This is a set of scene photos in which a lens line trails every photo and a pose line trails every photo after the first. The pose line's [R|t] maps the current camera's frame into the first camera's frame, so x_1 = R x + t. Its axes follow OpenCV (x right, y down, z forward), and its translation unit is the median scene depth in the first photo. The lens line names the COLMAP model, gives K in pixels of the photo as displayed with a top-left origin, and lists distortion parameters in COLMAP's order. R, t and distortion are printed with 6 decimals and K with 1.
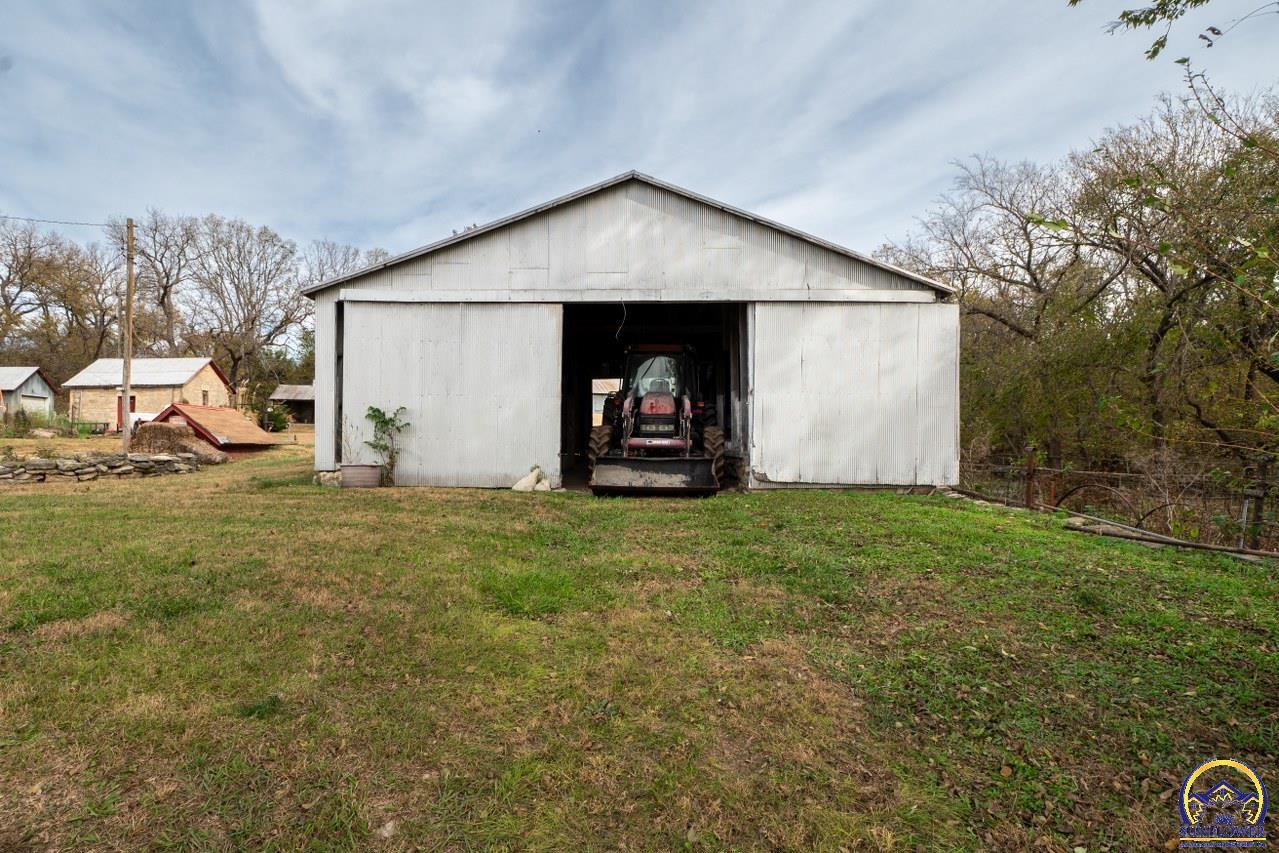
lens RADIAL K [[638.8, 0, 643.2], [0, 638.8, 429.4], [0, 0, 1]] dist [-0.011046, -0.000579]
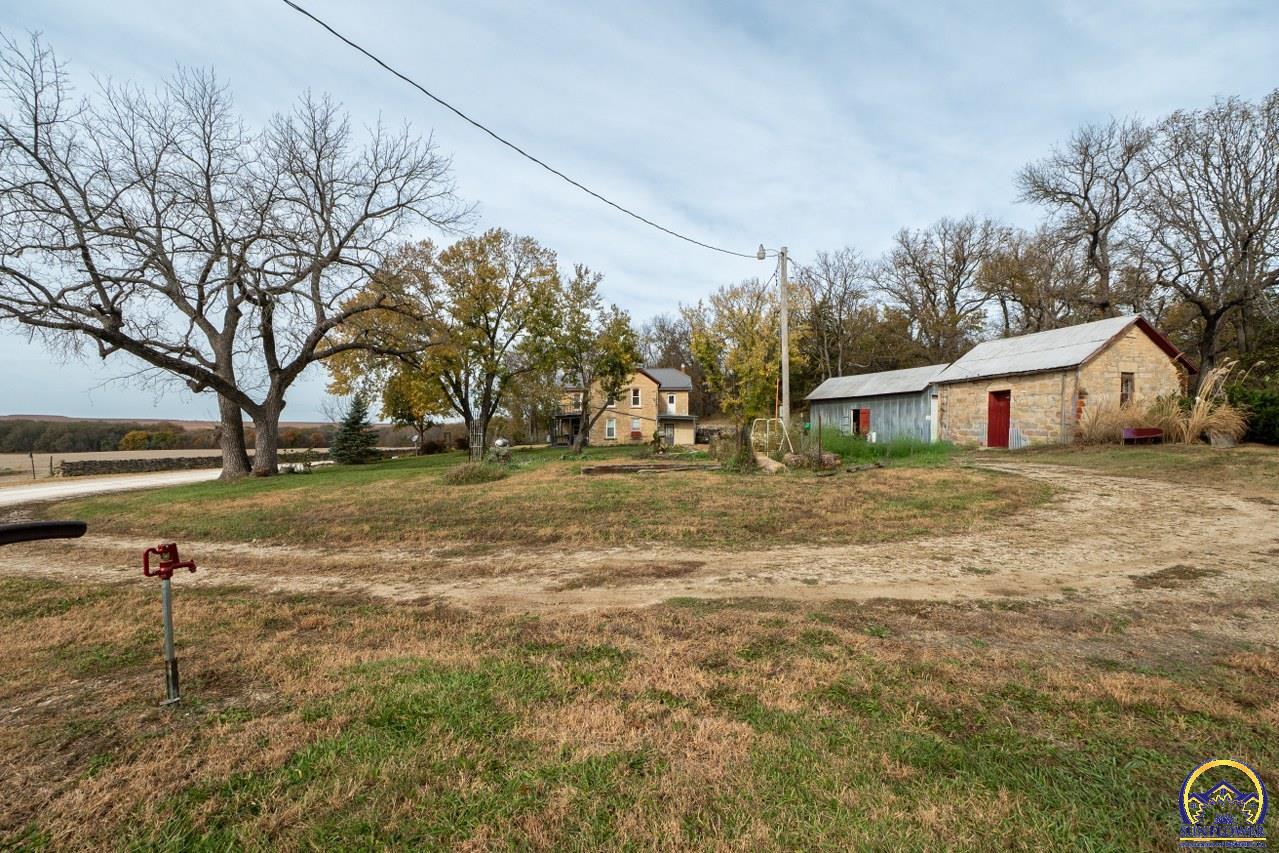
lens RADIAL K [[564.2, 0, 643.7], [0, 564.2, 437.6], [0, 0, 1]] dist [-0.002784, -0.000735]
pose [[0.175132, 0.021373, -0.984313, -0.268100], [0.016093, 0.999569, 0.024568, -0.022218], [0.984413, -0.020143, 0.174712, 0.485868]]
